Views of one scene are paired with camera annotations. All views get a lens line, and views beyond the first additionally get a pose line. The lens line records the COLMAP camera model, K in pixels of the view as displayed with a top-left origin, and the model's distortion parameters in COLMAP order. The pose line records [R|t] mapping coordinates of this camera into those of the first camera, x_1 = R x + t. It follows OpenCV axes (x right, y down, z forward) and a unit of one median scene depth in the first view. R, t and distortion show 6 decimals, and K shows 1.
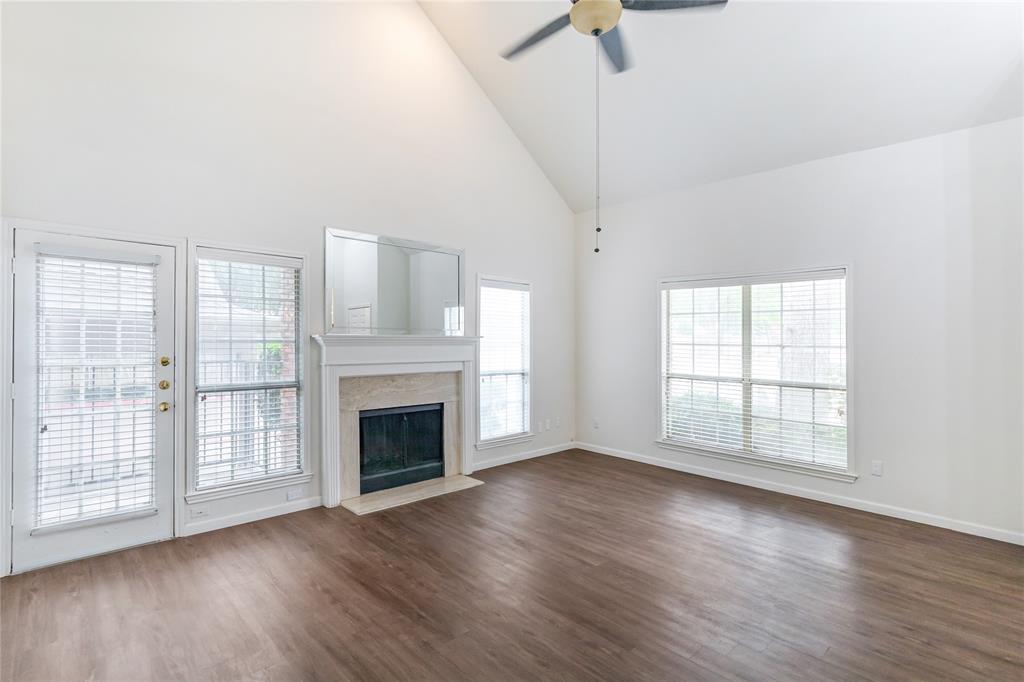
lens RADIAL K [[493.8, 0, 506.9], [0, 493.8, 339.9], [0, 0, 1]] dist [0.005050, -0.001308]
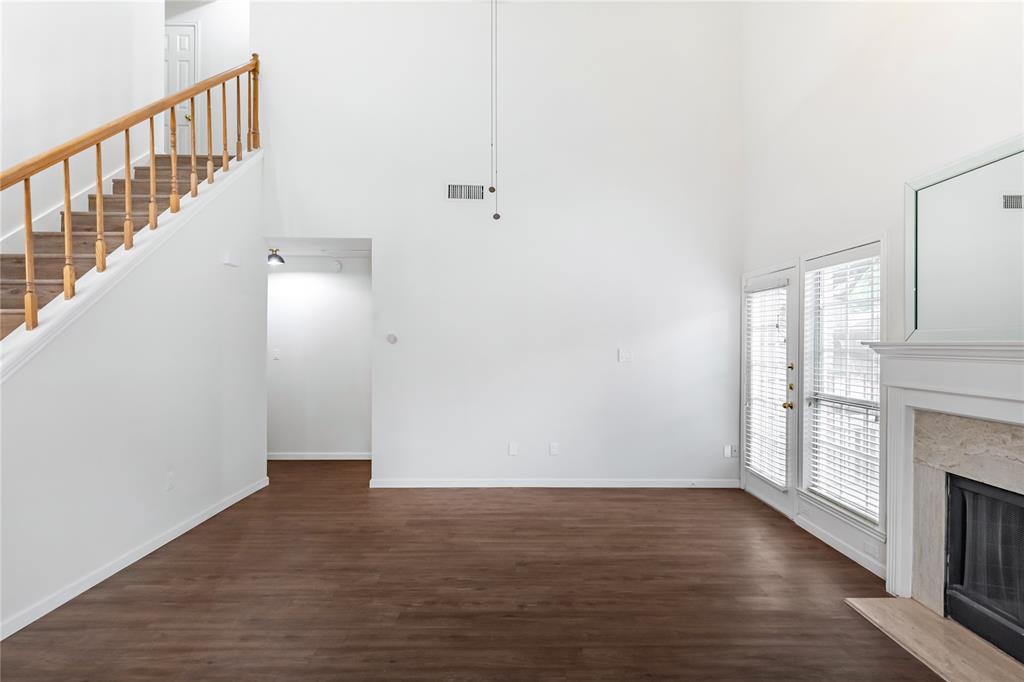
lens RADIAL K [[493.8, 0, 521.2], [0, 493.8, 336.1], [0, 0, 1]] dist [0.005050, -0.001308]
pose [[-0.671651, -0.024448, -0.740464, 0.488294], [-0.018280, 0.999698, -0.016426, 0.001797], [0.740642, 0.002503, -0.671895, 1.043018]]
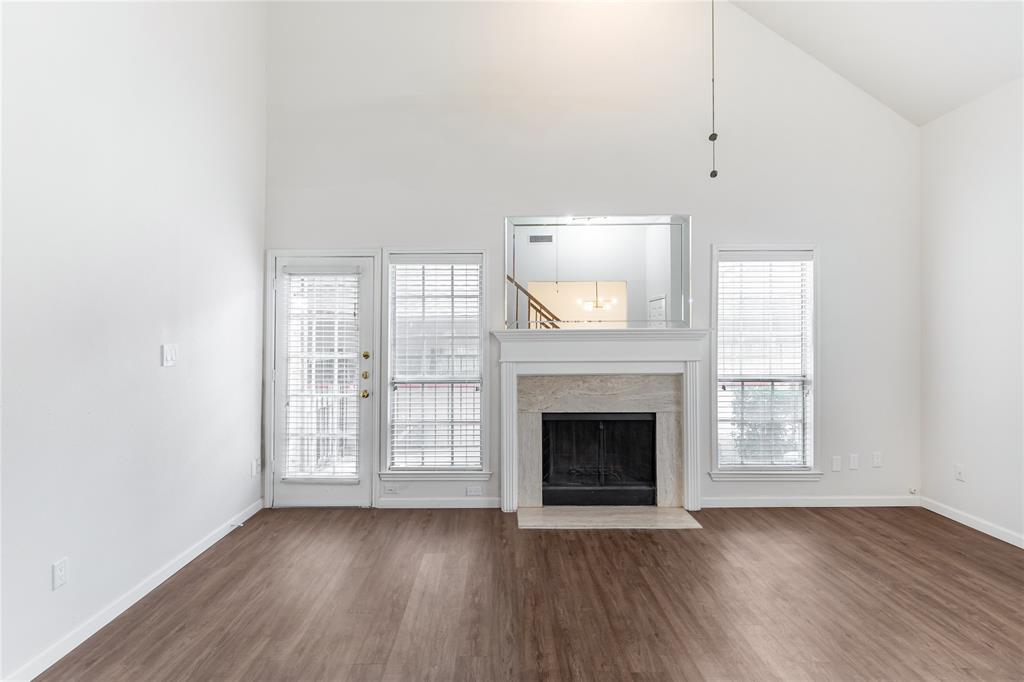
lens RADIAL K [[493.8, 0, 499.7], [0, 493.8, 334.9], [0, 0, 1]] dist [0.005050, -0.001308]
pose [[0.725220, -0.009685, -0.688449, 0.277661], [0.010972, 0.999937, -0.002508, 0.001605], [0.688430, -0.005735, 0.725280, 0.293535]]
